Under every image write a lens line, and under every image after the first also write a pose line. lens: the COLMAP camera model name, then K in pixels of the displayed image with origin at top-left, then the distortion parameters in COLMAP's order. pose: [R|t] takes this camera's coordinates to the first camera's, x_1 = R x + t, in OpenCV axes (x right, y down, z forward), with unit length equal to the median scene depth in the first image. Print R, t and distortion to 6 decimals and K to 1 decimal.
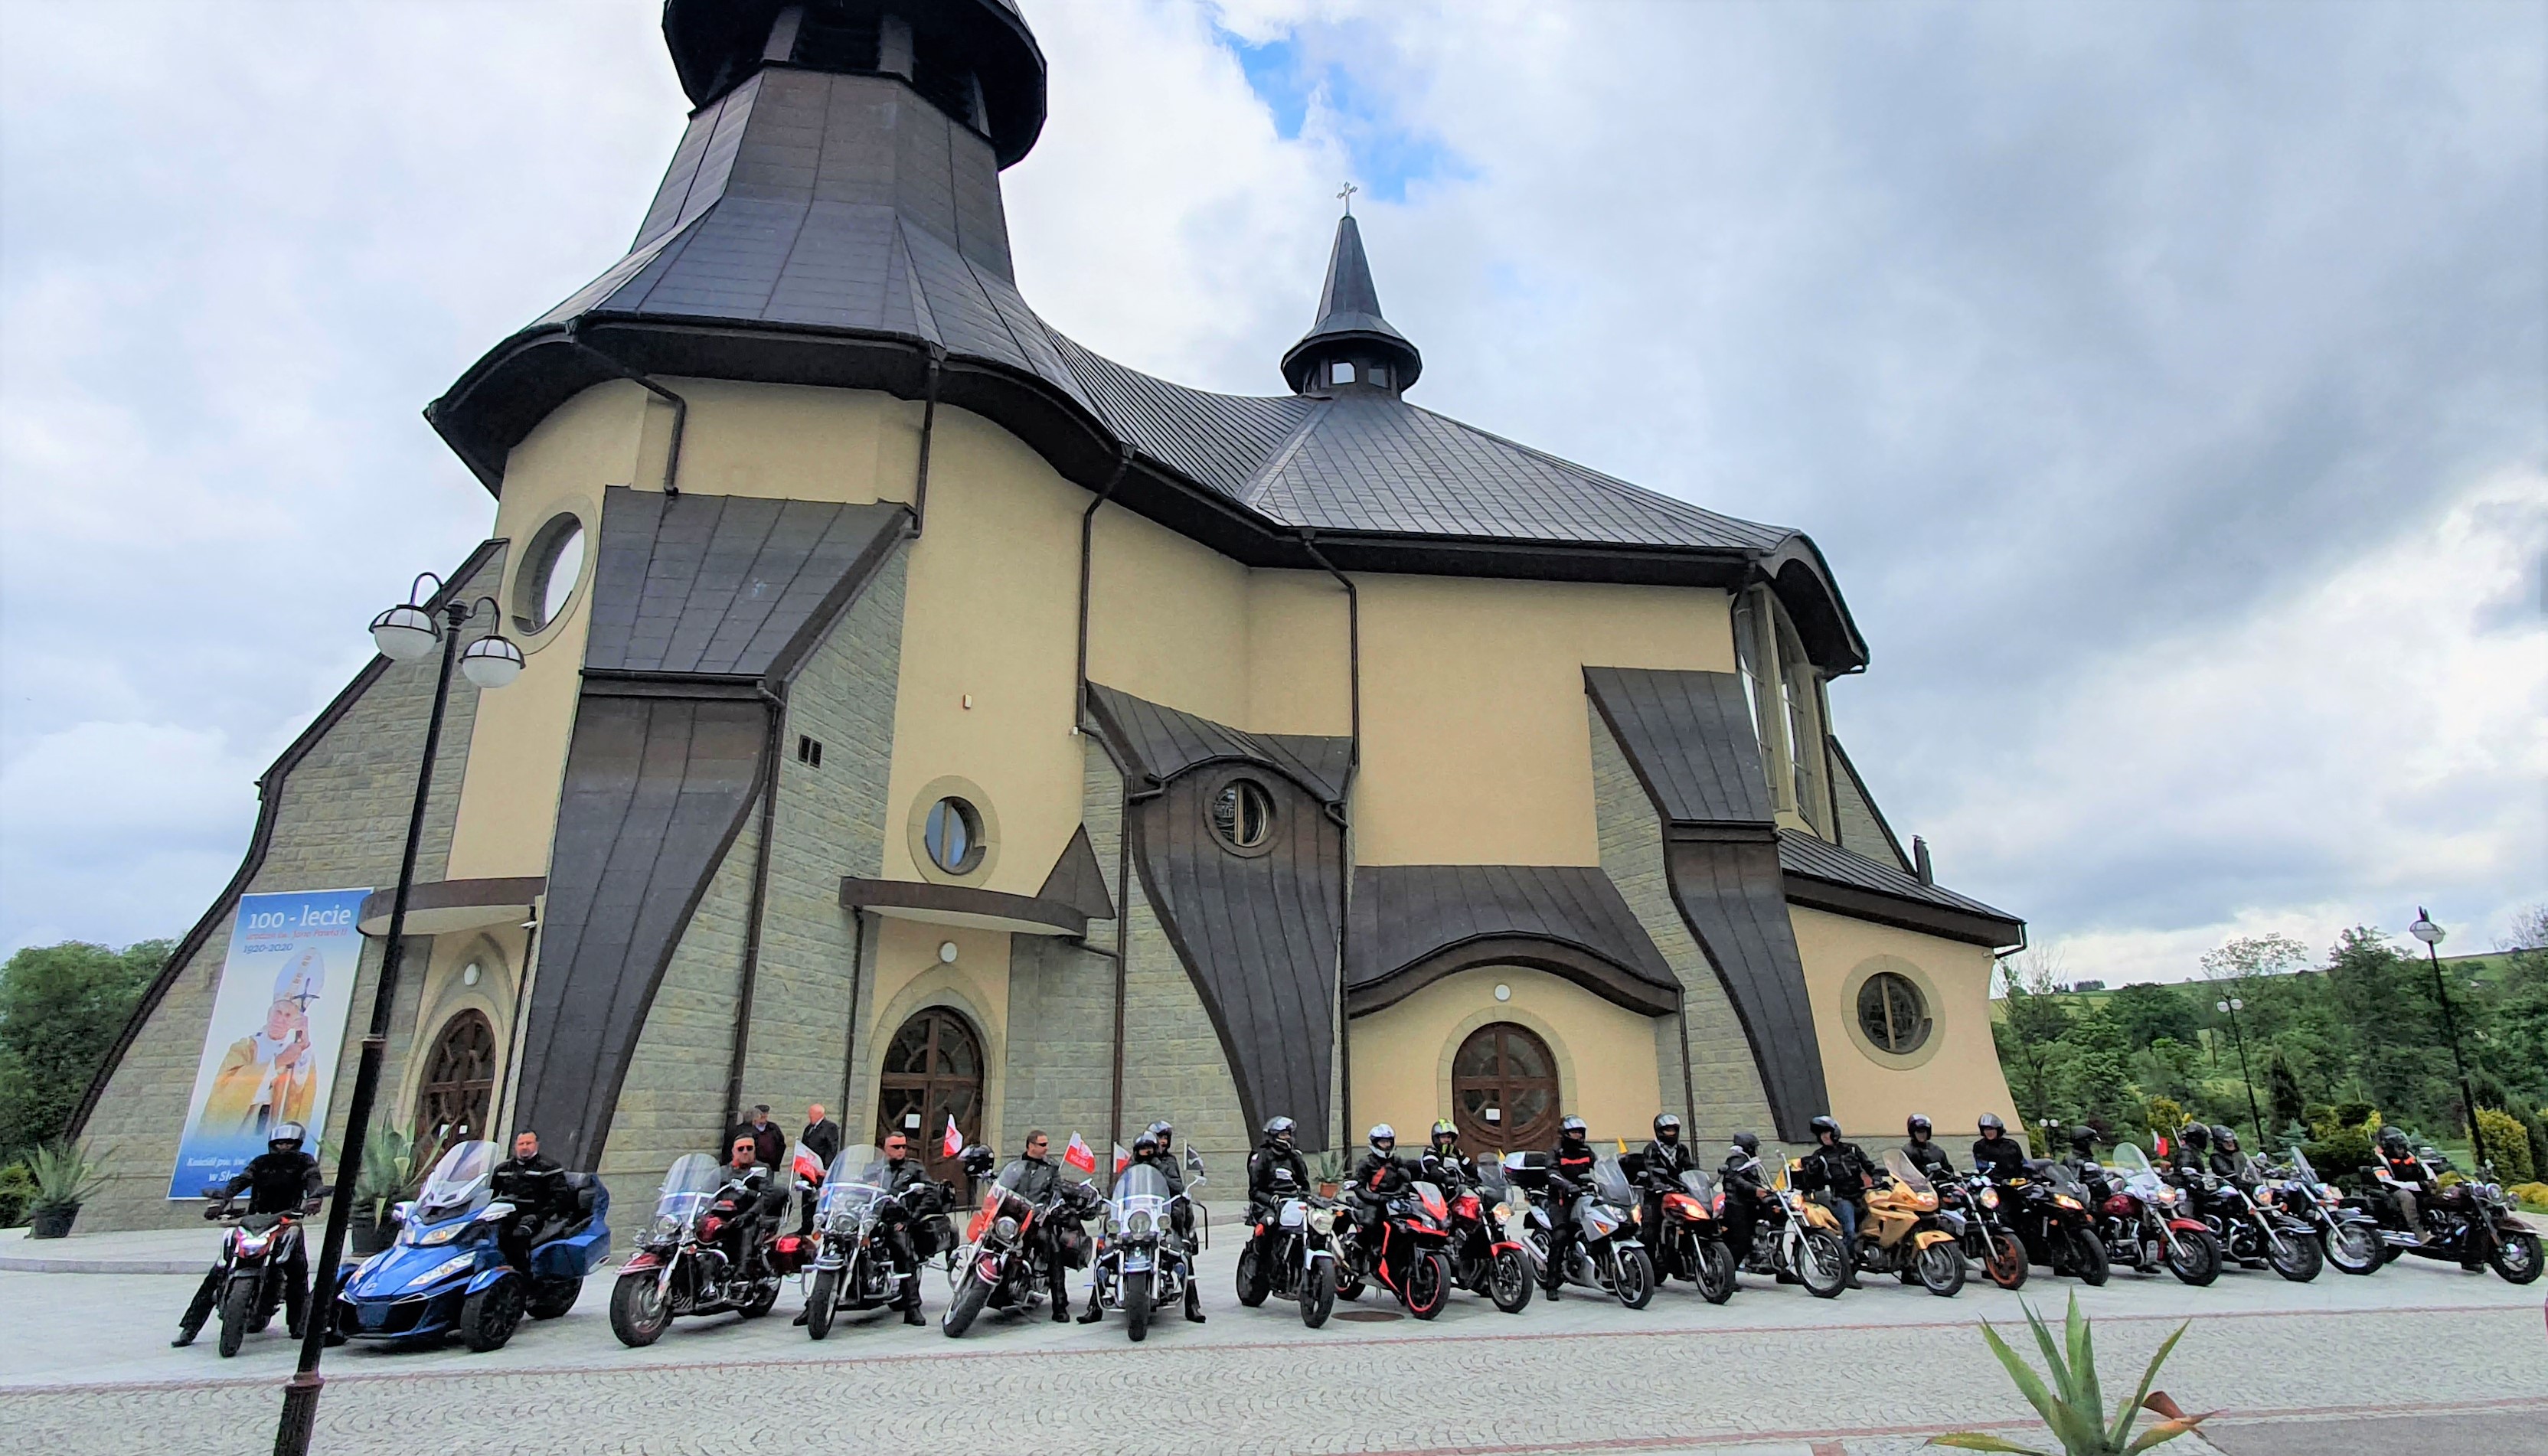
lens RADIAL K [[1432.4, 0, 1356.9], [0, 1432.4, 652.0], [0, 0, 1]] dist [0.013694, -0.011519]
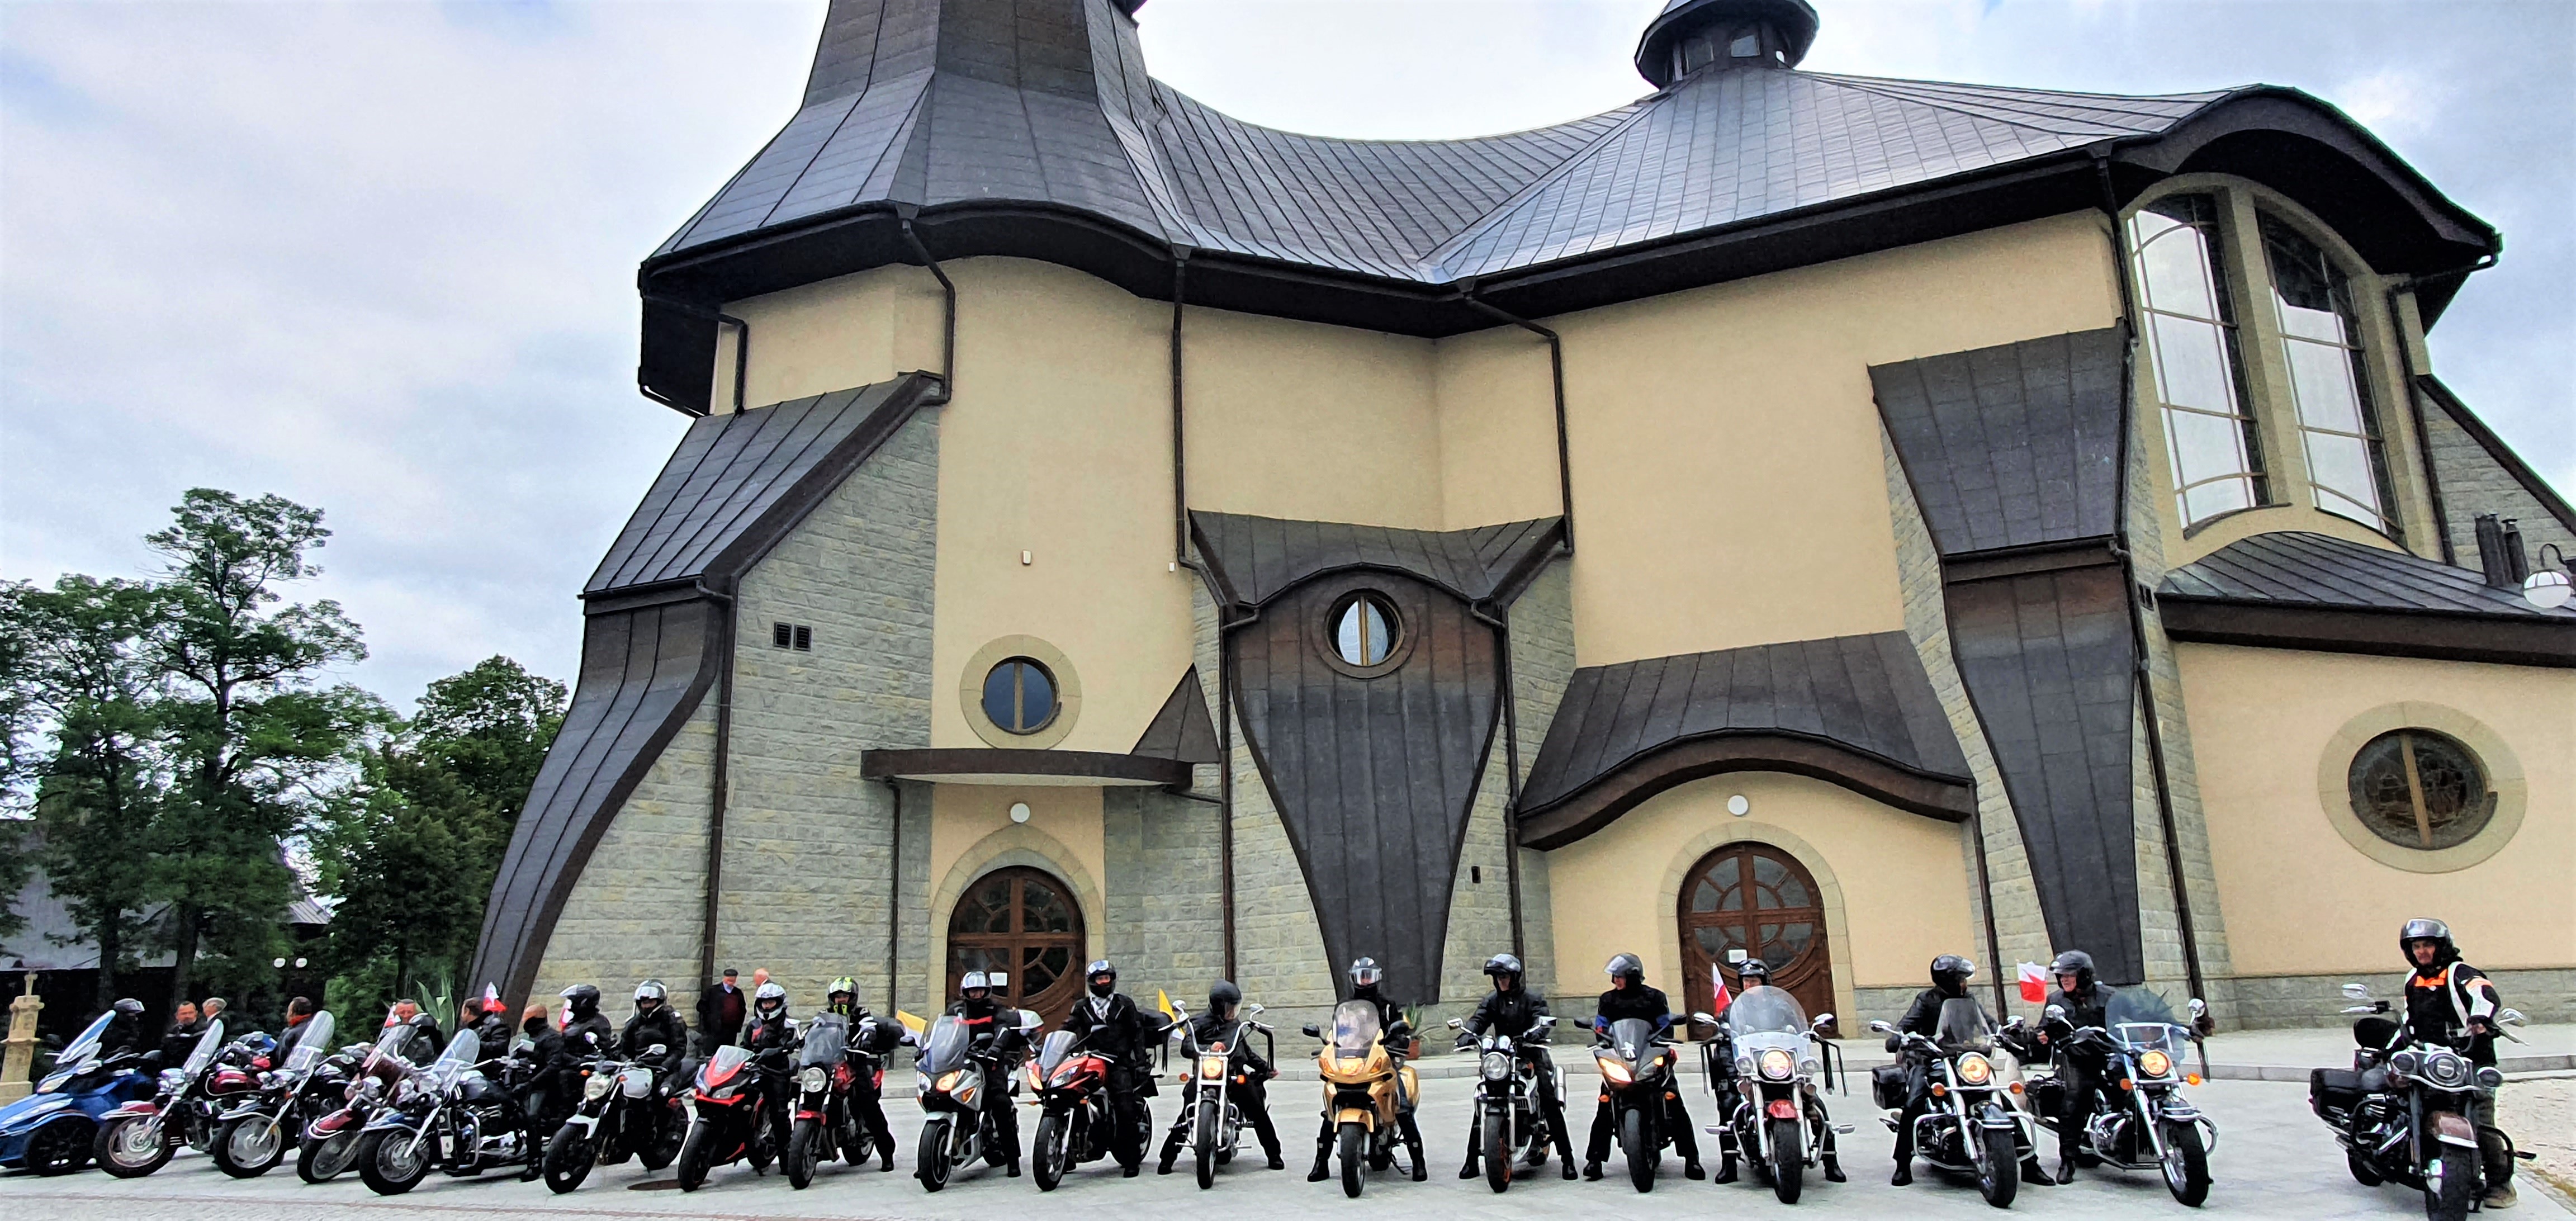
lens RADIAL K [[1590.3, 0, 1328.6], [0, 1590.3, 600.2], [0, 0, 1]] dist [0.006479, 0.000749]
pose [[0.839448, -0.142529, -0.524417, 0.446982], [0.188233, 0.981517, 0.034548, 0.062167], [0.509800, -0.127714, 0.850760, 0.178263]]
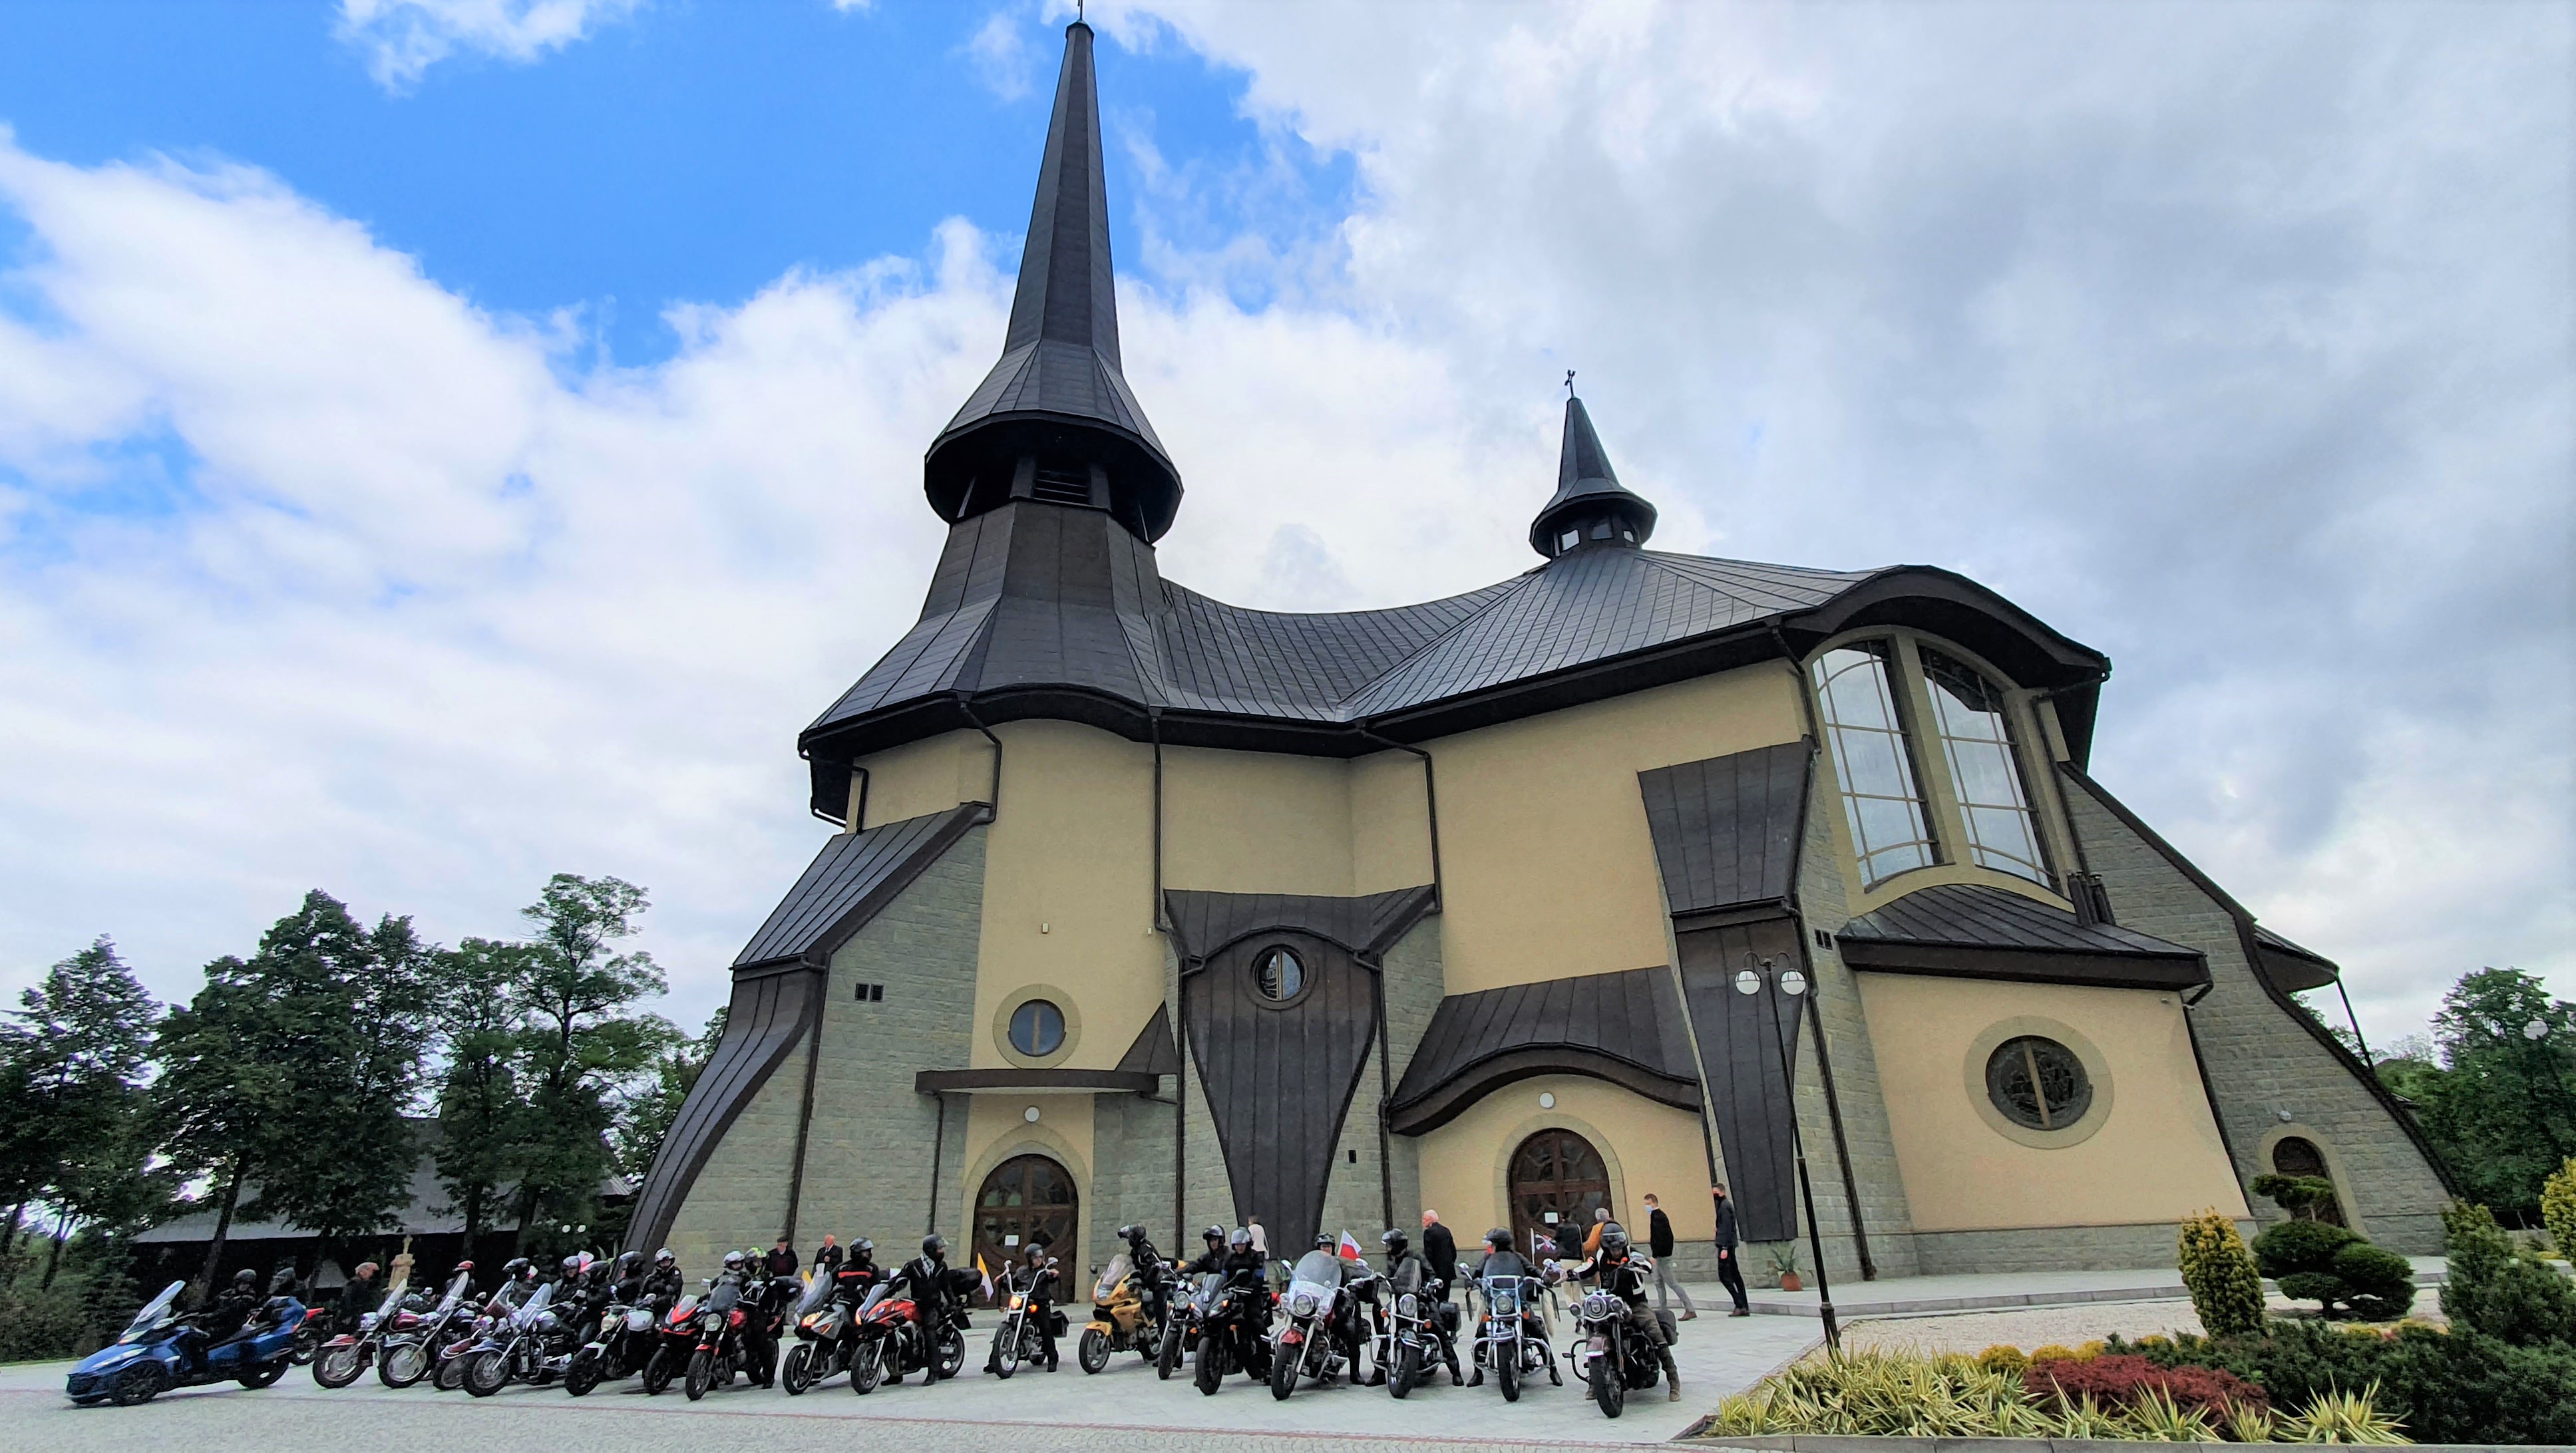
lens RADIAL K [[1229.5, 0, 1325.4], [0, 1229.5, 723.0], [0, 0, 1]] dist [0.011330, -0.000765]
pose [[0.785938, -0.256626, -0.562534, 0.645198], [0.218438, 0.966374, -0.135669, 0.061405], [0.578434, -0.016251, 0.815567, 0.181550]]
